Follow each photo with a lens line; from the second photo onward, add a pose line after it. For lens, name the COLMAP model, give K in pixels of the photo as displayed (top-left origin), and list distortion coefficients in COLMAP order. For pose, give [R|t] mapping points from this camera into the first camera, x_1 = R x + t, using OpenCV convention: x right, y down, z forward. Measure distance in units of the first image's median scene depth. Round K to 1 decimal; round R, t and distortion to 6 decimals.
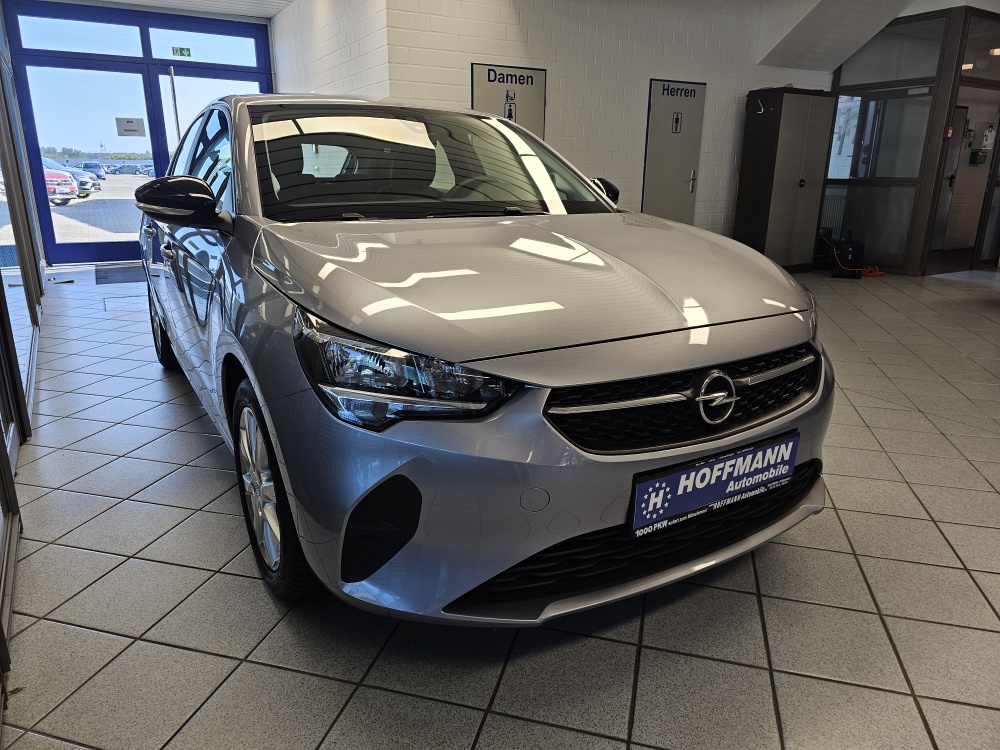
lens RADIAL K [[669.9, 0, 500.0], [0, 669.9, 375.0], [0, 0, 1]] dist [0.058186, -0.062090]
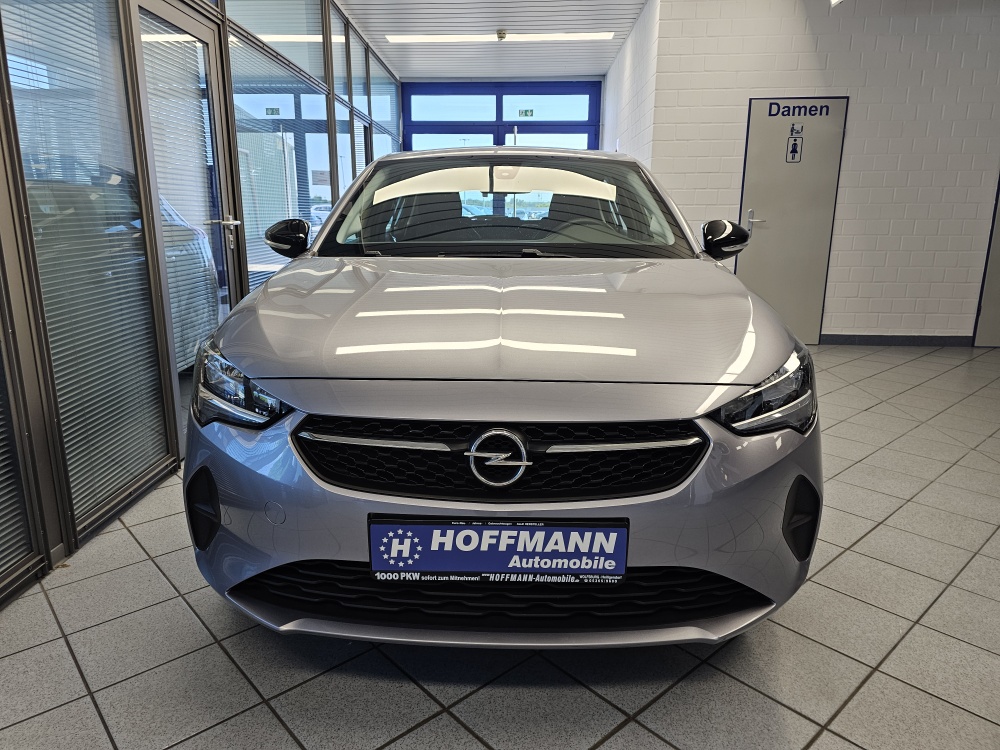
lens RADIAL K [[669.9, 0, 500.0], [0, 669.9, 375.0], [0, 0, 1]] dist [0.058186, -0.062090]
pose [[0.834342, 0.124779, -0.536940, 0.766440], [-0.155394, 0.987781, -0.011915, -0.064088], [0.528892, 0.093379, 0.843537, 0.214016]]
